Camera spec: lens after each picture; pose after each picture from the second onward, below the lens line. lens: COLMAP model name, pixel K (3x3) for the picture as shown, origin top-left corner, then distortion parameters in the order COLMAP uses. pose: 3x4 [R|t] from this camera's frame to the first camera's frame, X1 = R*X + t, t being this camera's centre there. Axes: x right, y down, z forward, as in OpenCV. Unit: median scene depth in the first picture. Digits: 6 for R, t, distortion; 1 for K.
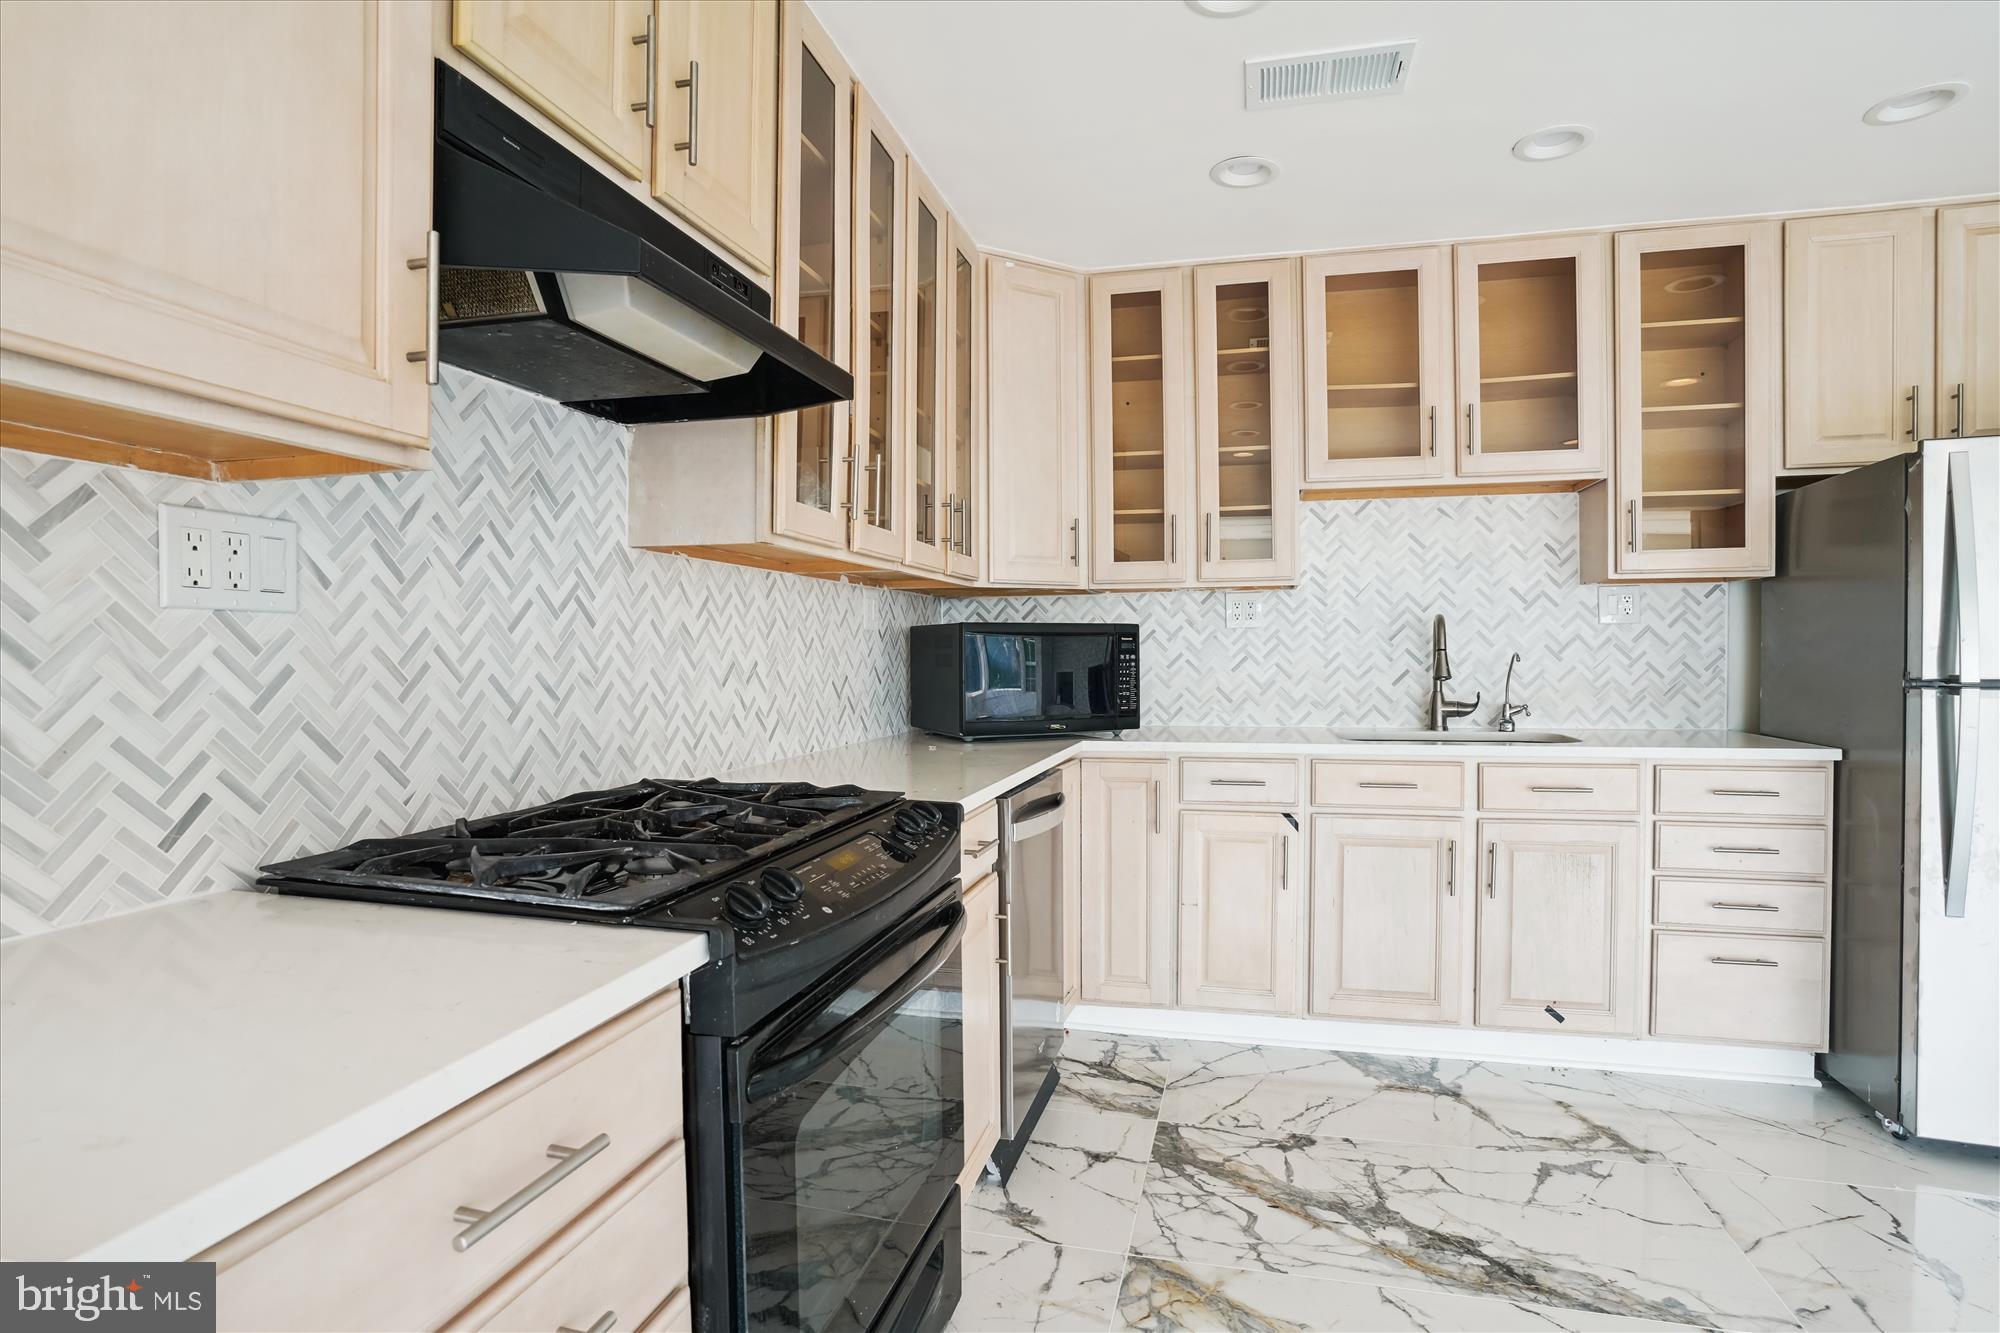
lens RADIAL K [[1030.5, 0, 1034.9], [0, 1030.5, 663.1], [0, 0, 1]] dist [-0.033146, 0.021699]
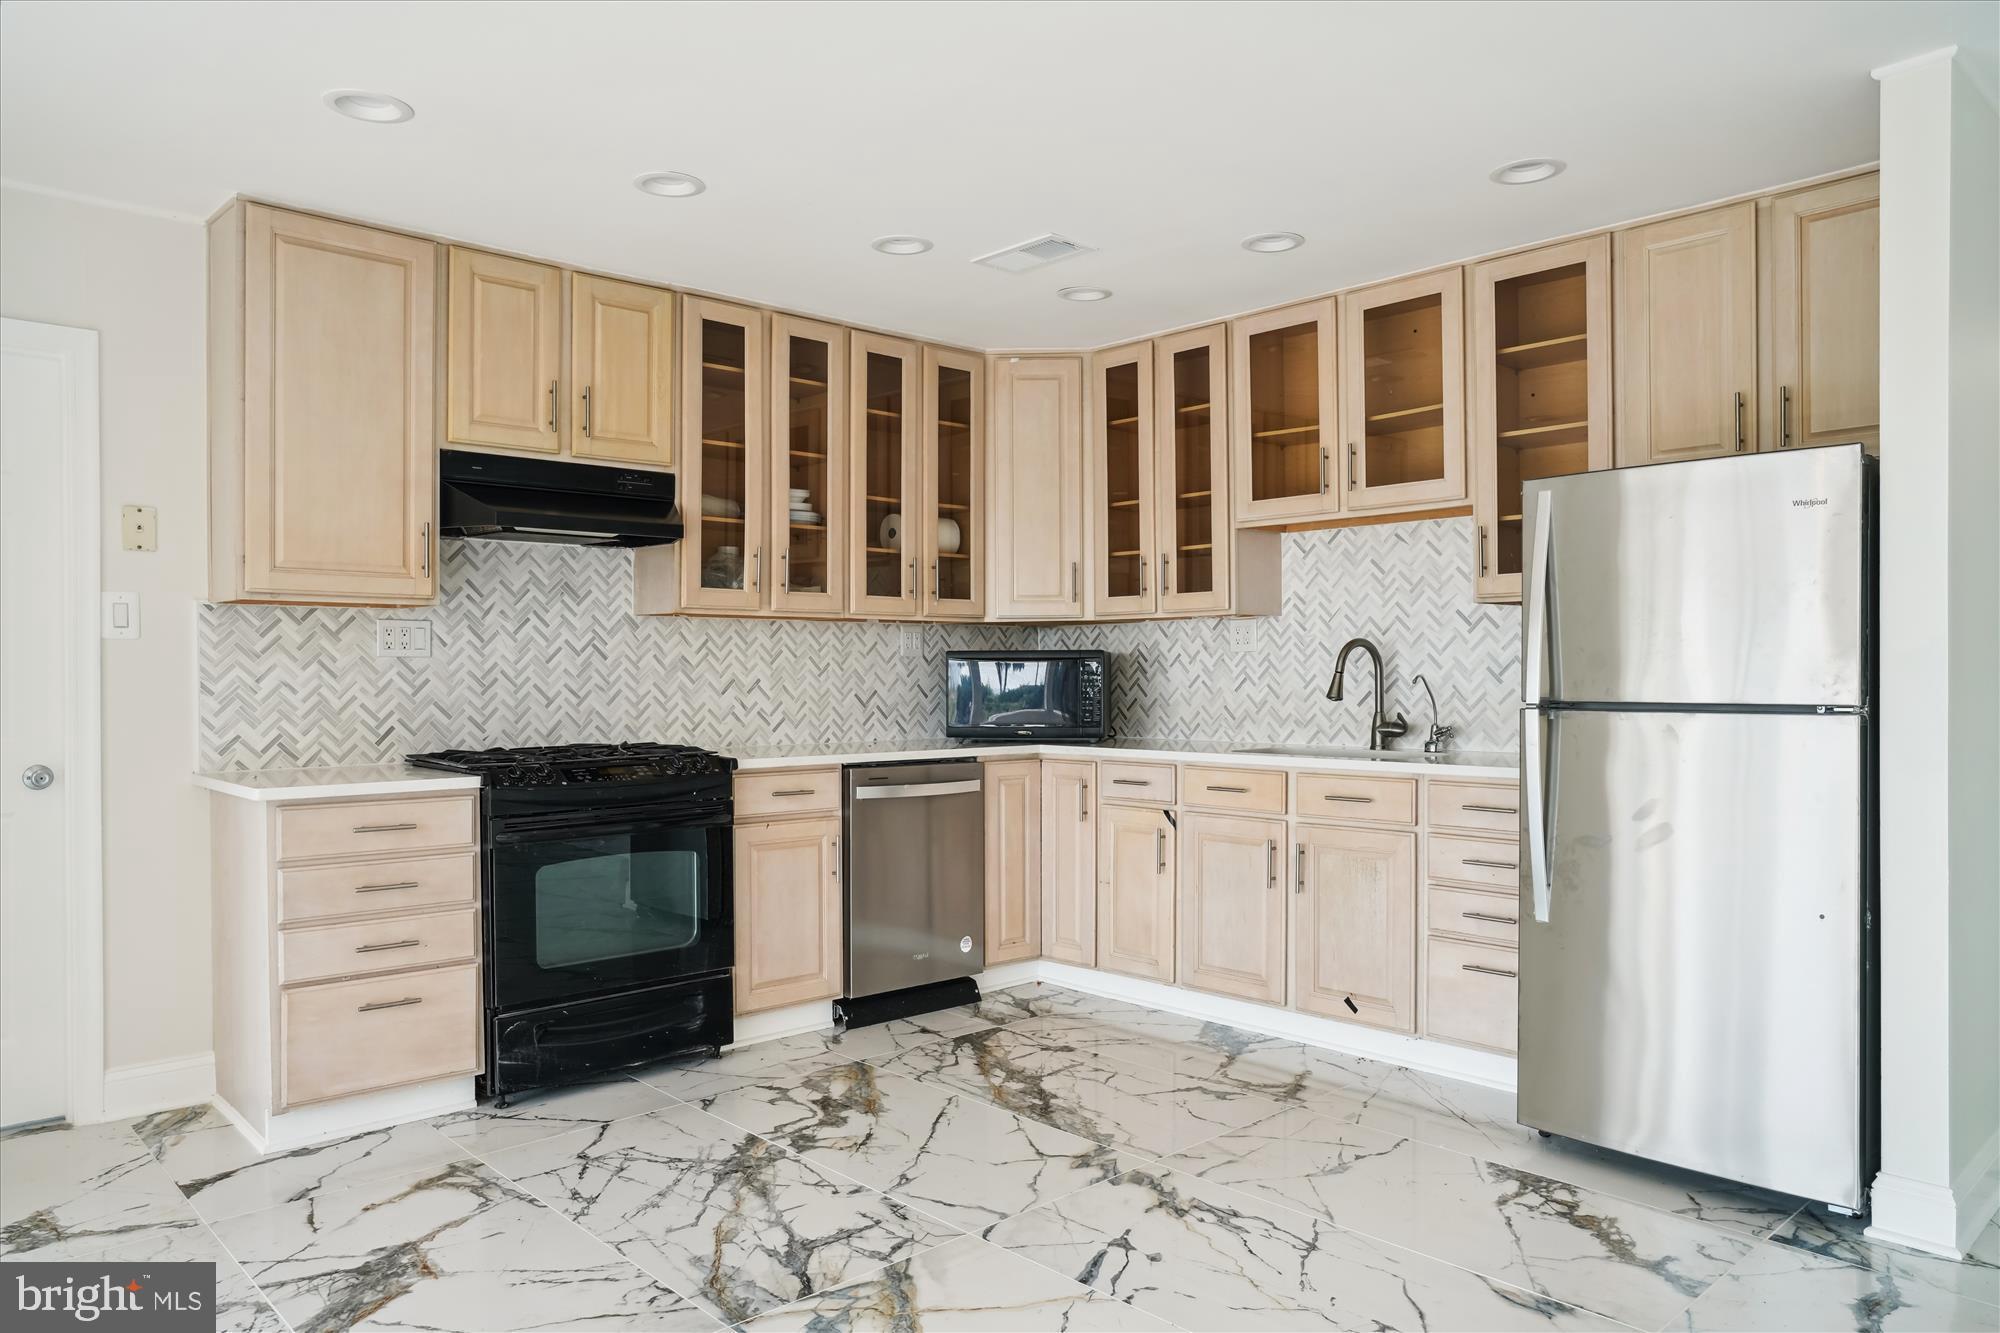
lens RADIAL K [[1390.5, 0, 1000.0], [0, 1390.5, 666.5], [0, 0, 1]] dist [-0.001428, -0.000132]
pose [[0.822597, -0.000734, -0.568625, 1.373556], [-0.007656, 0.999894, -0.012366, 0.002745], [0.568573, 0.014525, 0.822504, -0.584721]]
